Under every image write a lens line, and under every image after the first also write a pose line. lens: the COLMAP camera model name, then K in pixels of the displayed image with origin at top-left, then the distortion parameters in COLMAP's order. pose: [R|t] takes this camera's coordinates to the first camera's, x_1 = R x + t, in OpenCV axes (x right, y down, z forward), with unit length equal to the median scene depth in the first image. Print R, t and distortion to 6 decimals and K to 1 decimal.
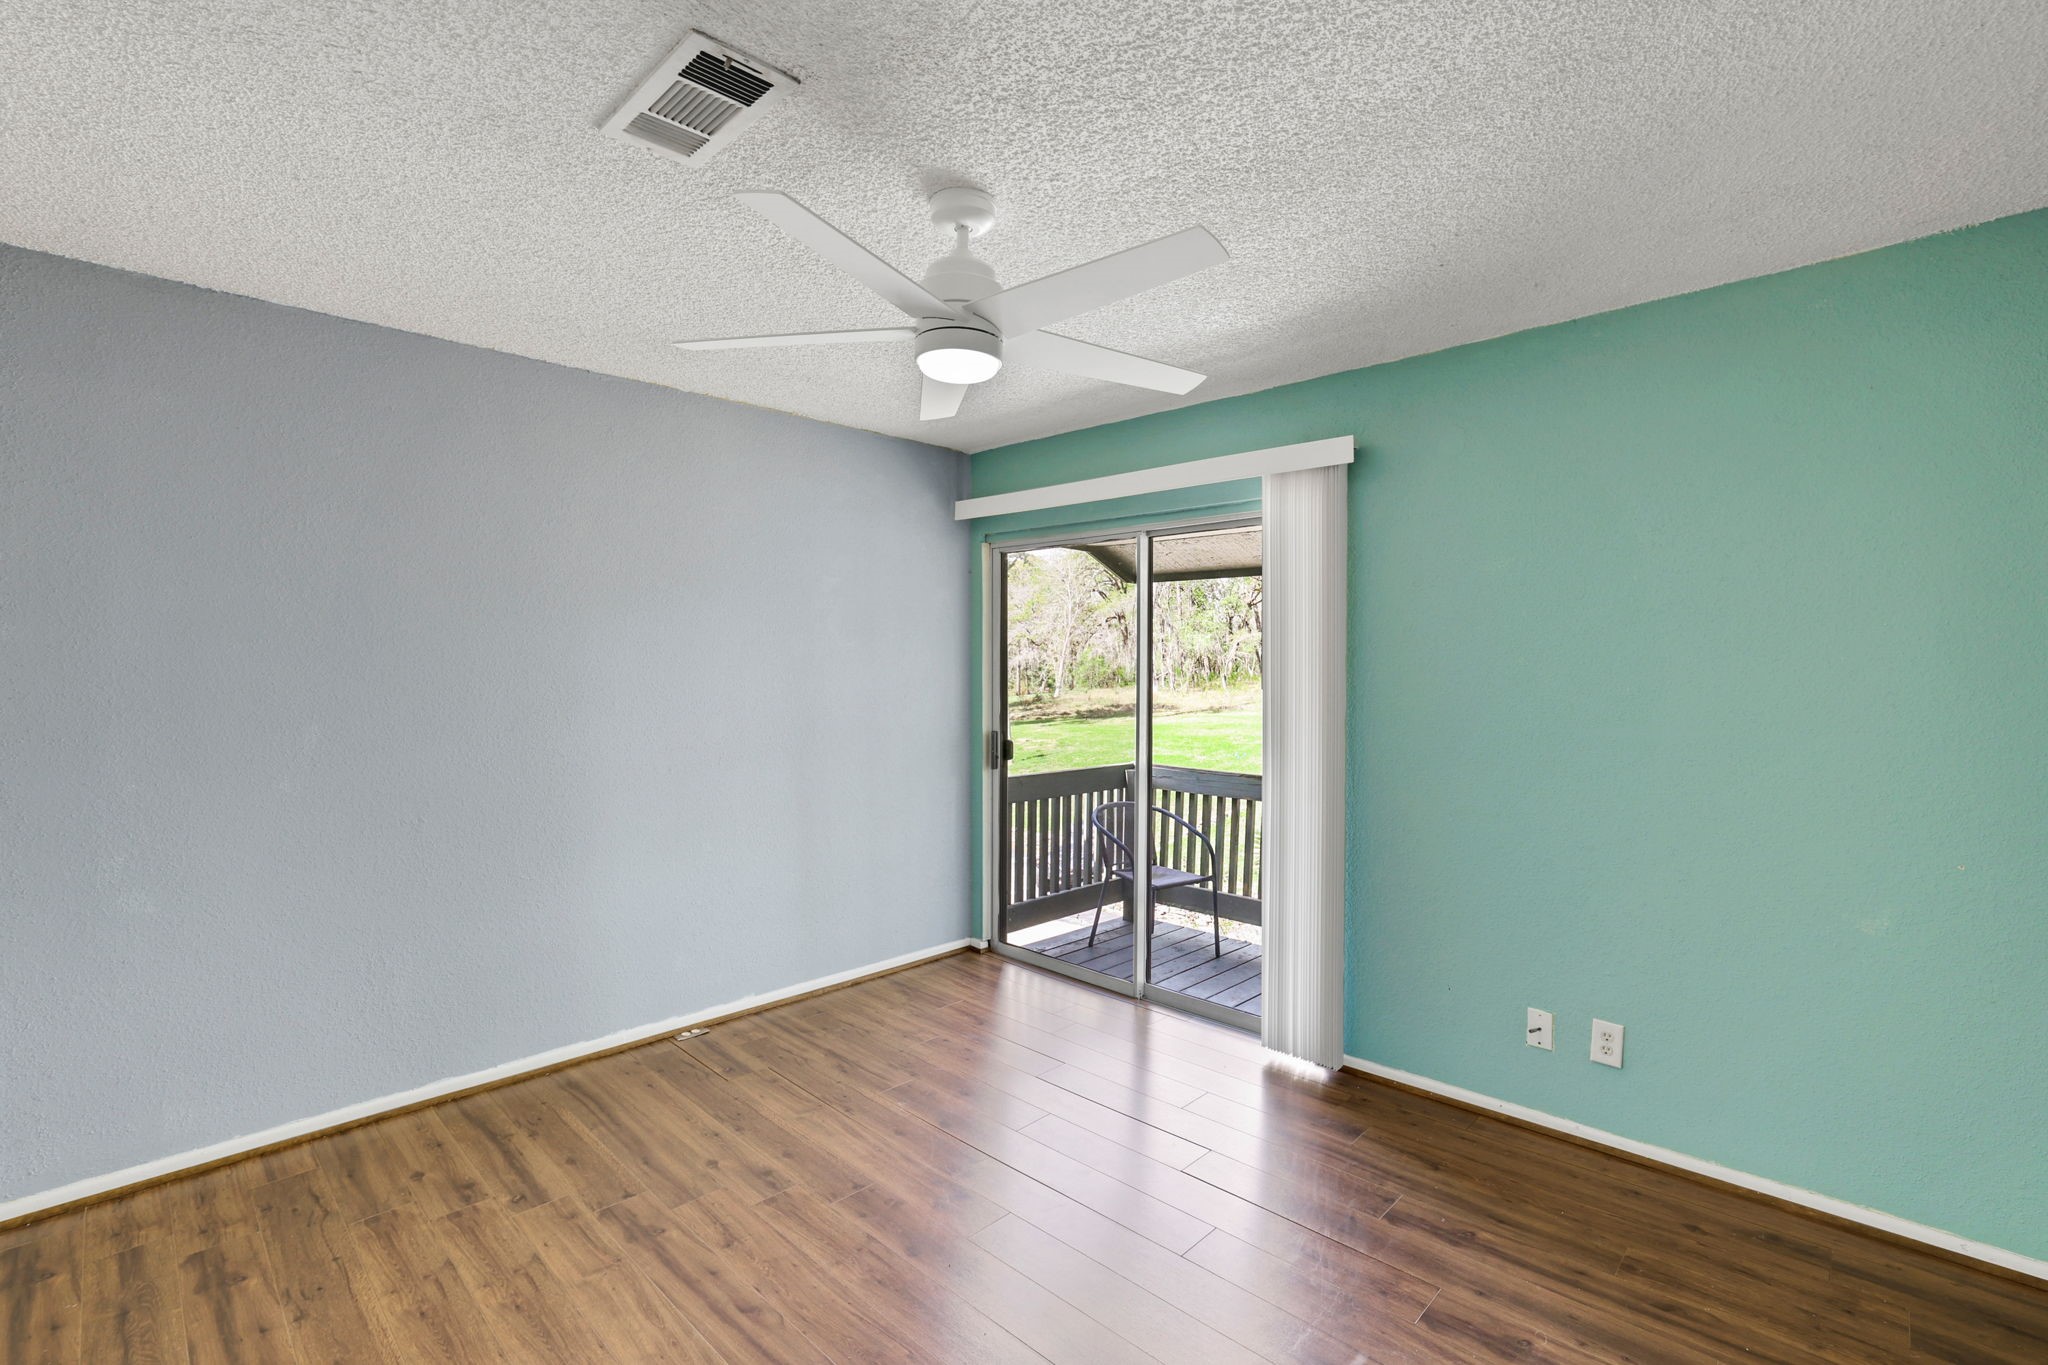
lens RADIAL K [[889.4, 0, 1024.0], [0, 889.4, 682.5], [0, 0, 1]] dist [0.001233, 0.000665]
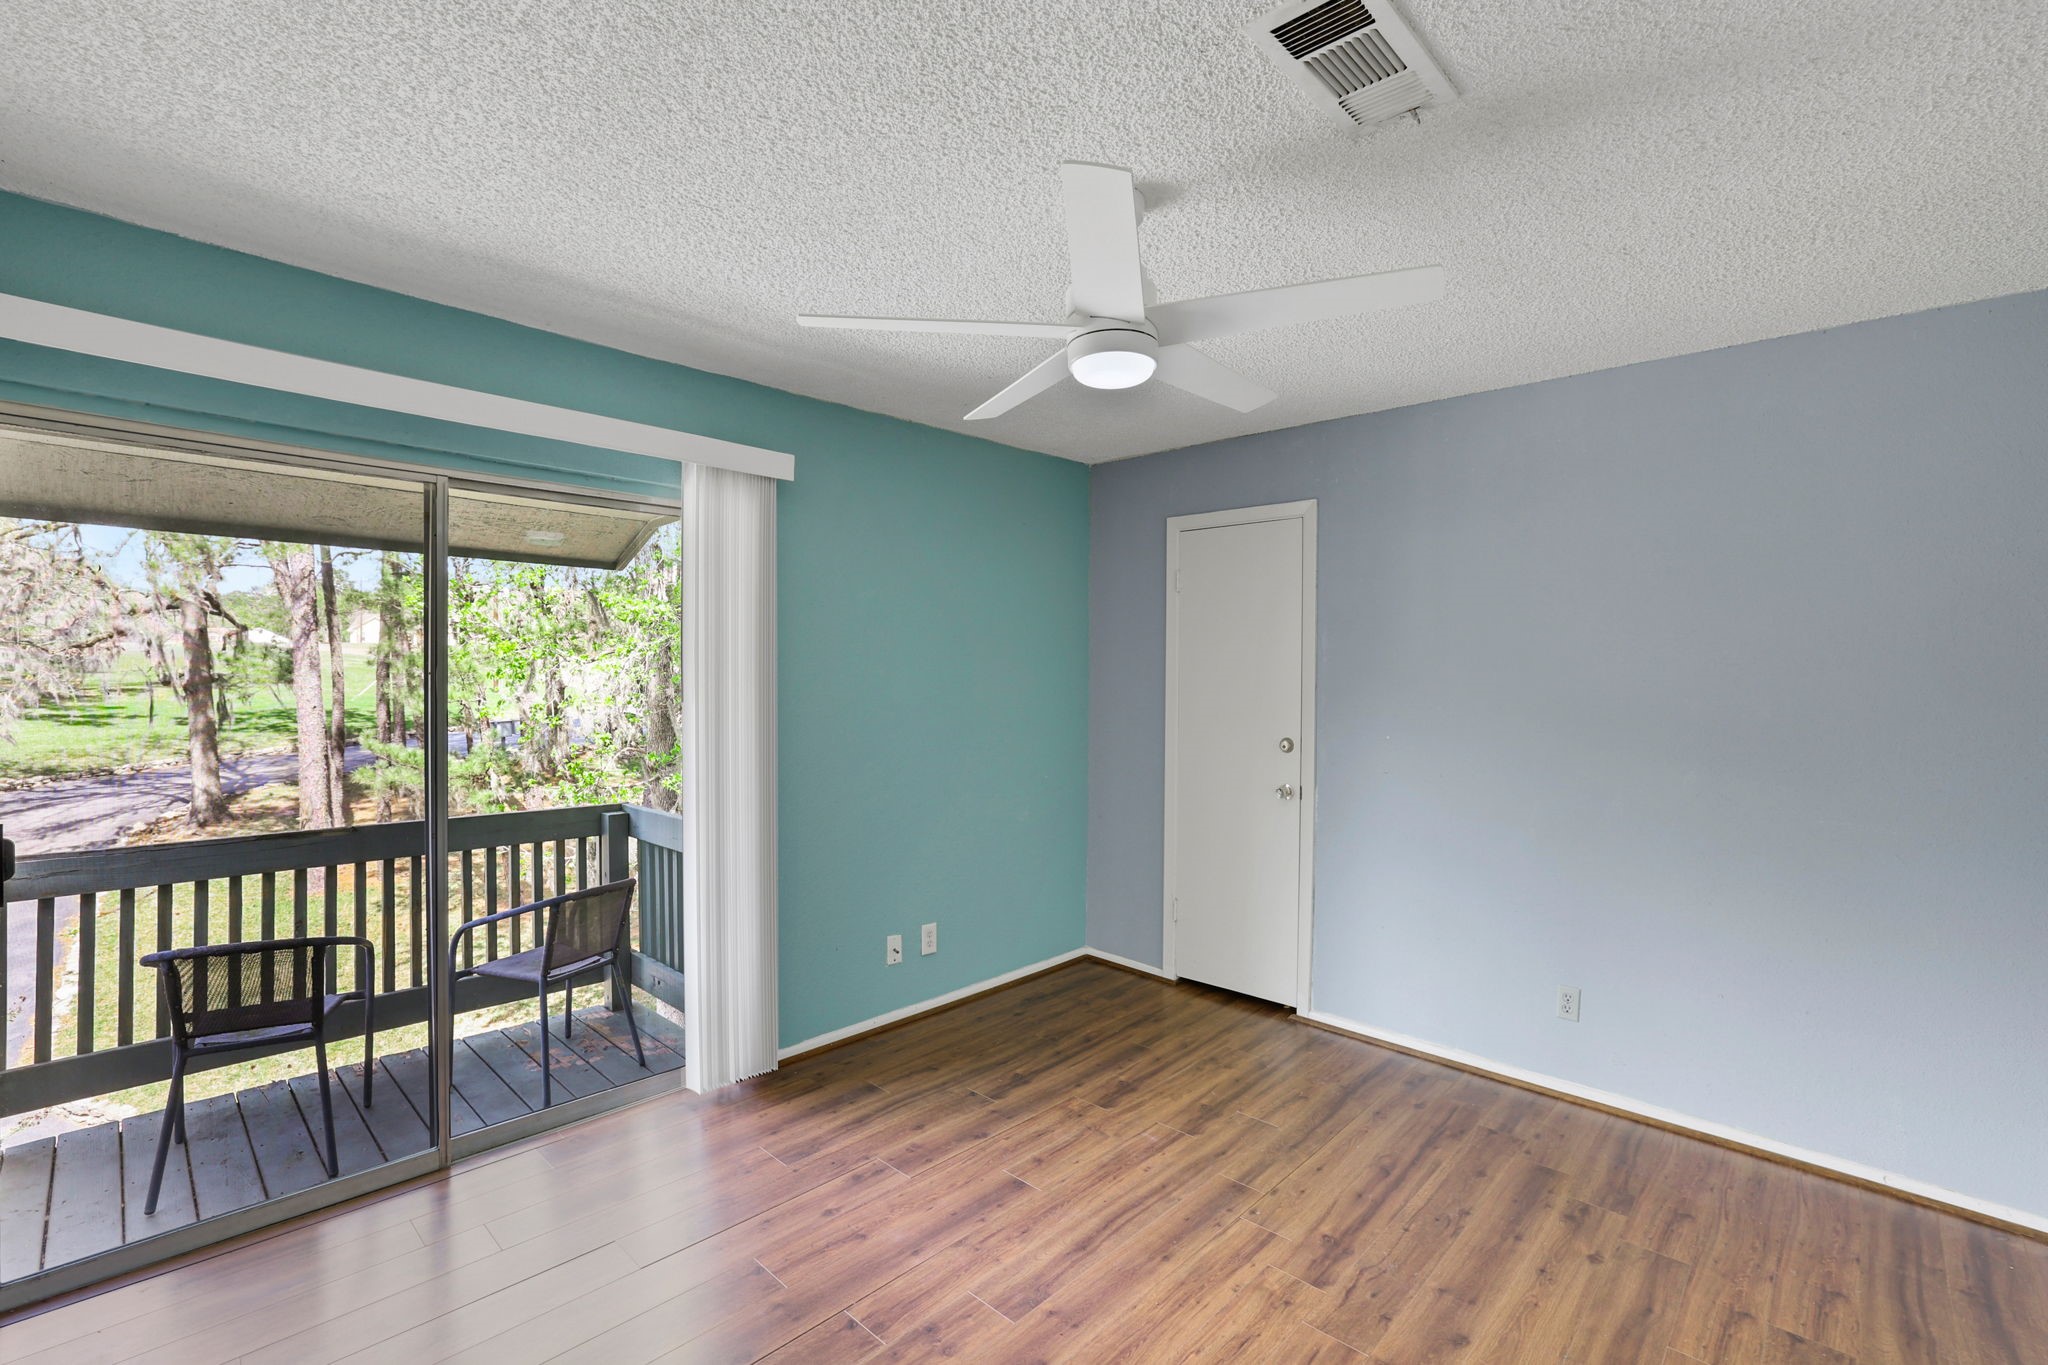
lens RADIAL K [[936.8, 0, 1039.1], [0, 936.8, 667.4], [0, 0, 1]] dist [-0.030369, 0.000686]
pose [[-0.010640, 0.004037, 0.999935, -0.825931], [0.003623, 0.999985, -0.003998, -0.025317], [-0.999937, 0.003580, -0.010655, 0.806914]]
